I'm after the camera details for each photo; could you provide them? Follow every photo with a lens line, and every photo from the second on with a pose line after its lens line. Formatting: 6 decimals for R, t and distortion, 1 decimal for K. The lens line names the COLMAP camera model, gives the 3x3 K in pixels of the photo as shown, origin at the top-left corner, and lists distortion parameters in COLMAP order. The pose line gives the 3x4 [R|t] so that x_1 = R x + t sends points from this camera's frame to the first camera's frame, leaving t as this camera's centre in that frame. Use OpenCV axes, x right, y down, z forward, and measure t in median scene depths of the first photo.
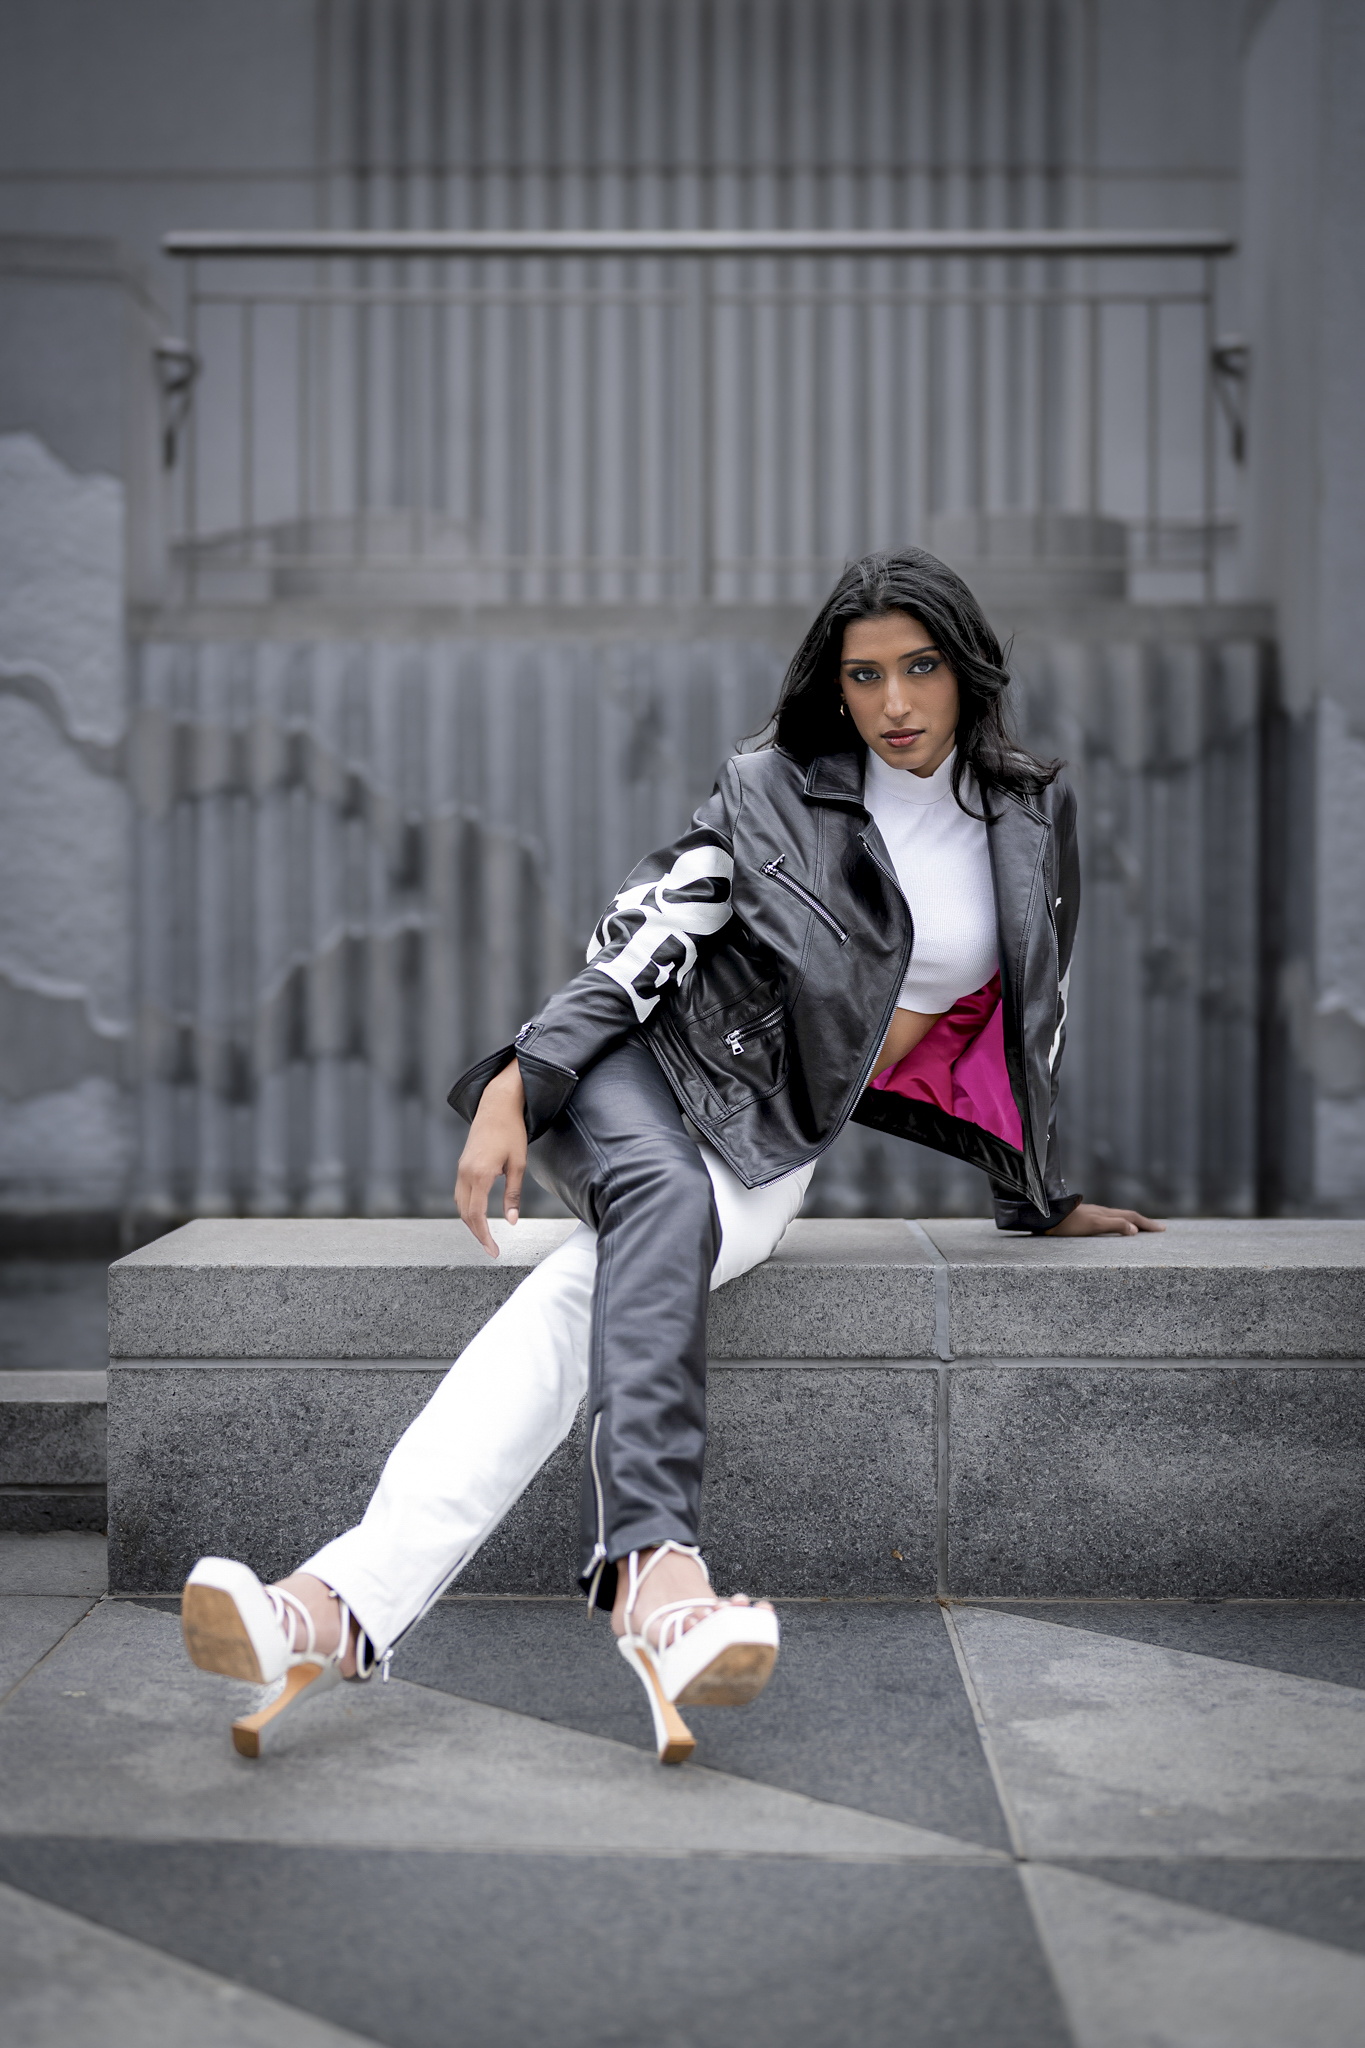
lens RADIAL K [[3153.8, 0, 676.6], [0, 3153.8, 1167.5], [0, 0, 1]] dist [-0.000645, 0.033696]
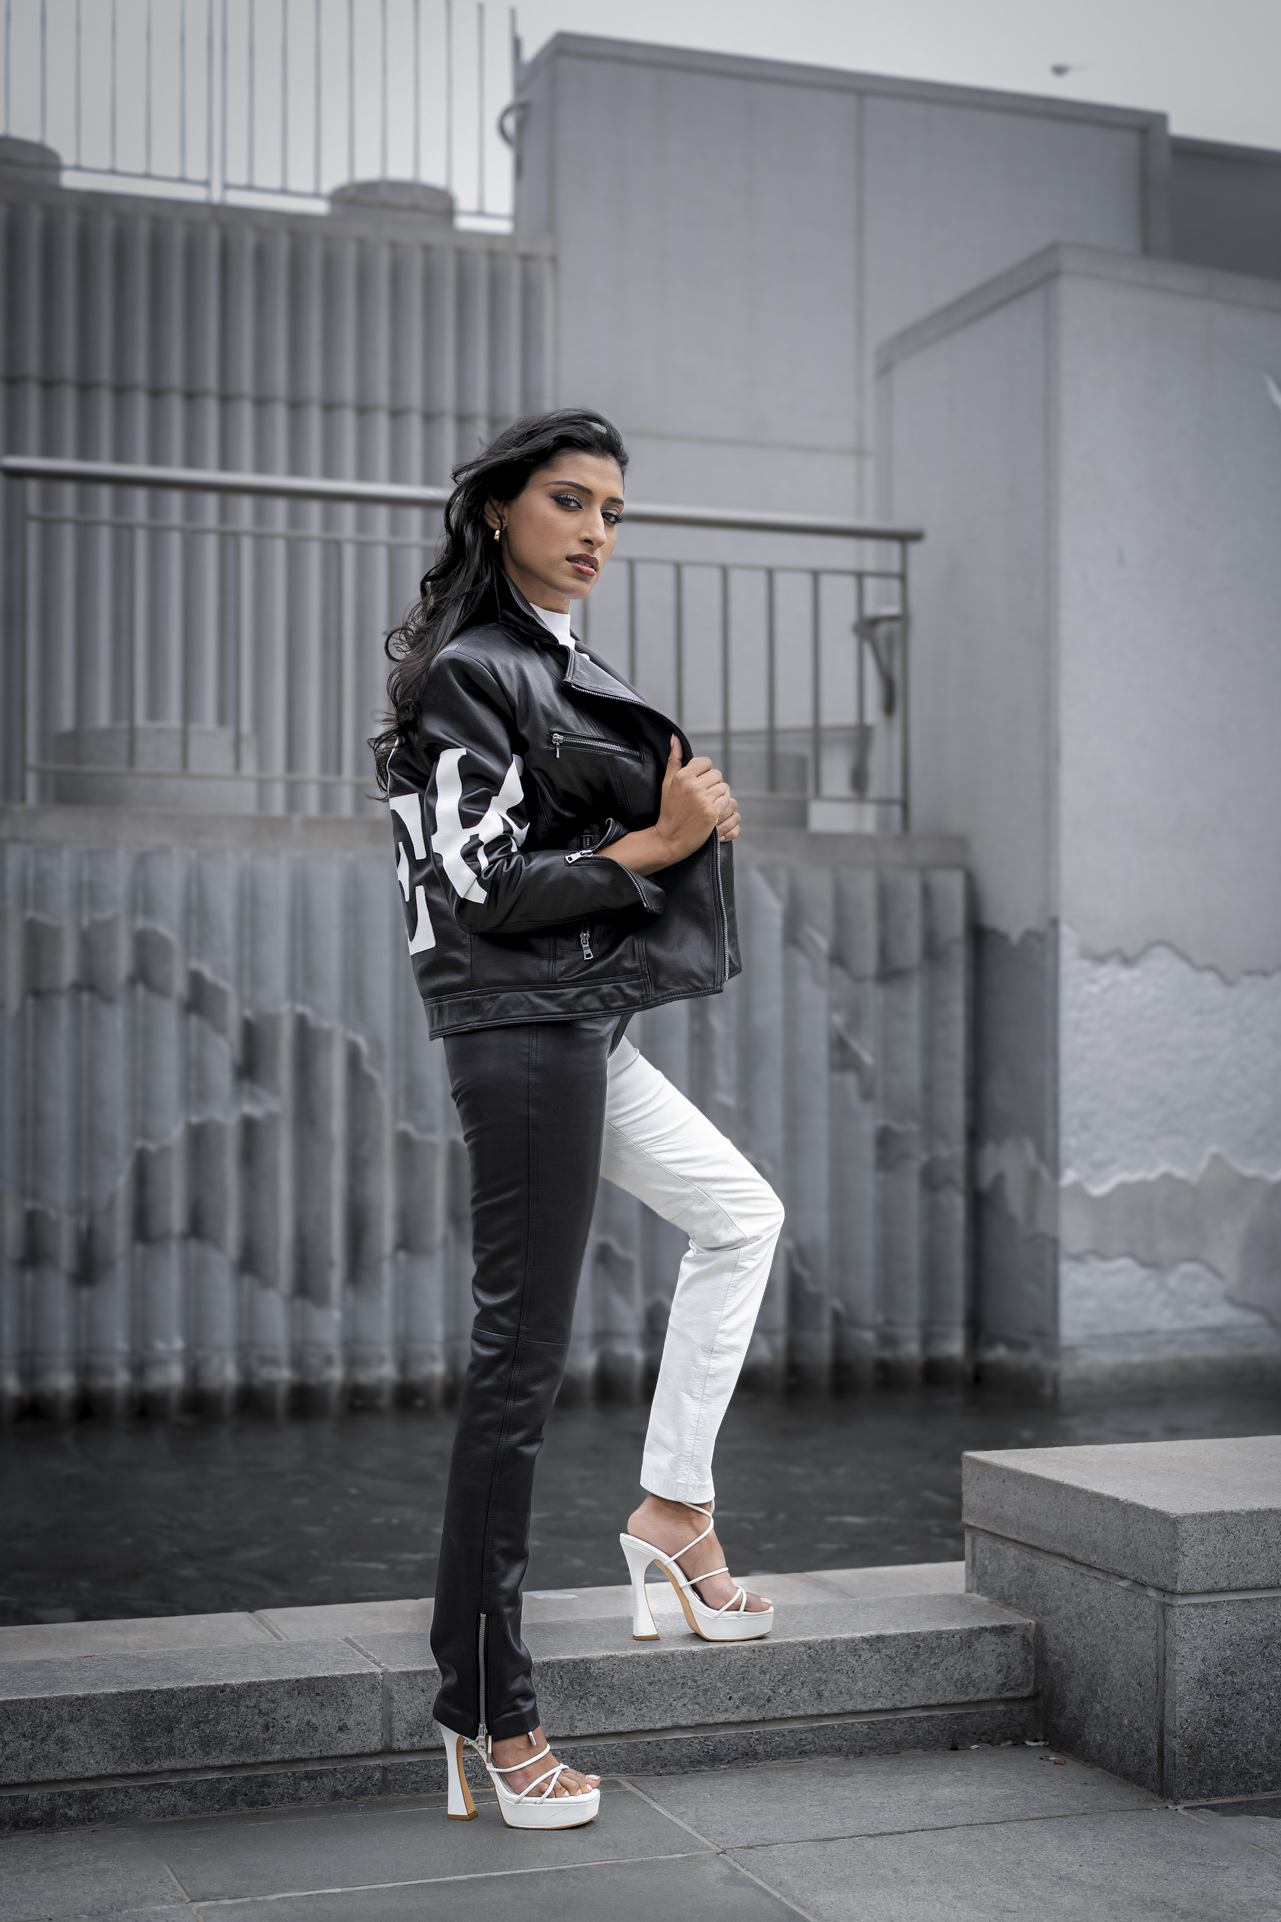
lens RADIAL K [[2927.6, 0, 532.9], [0, 2927.6, 1102.9], [0, 0, 1]] dist [0.008652, 0.036473]
pose [[0.931688, -0.007866, 0.363174, -0.784527], [0.024905, 0.998796, -0.042260, -0.079151], [-0.362405, 0.048418, 0.930762, 0.087194]]
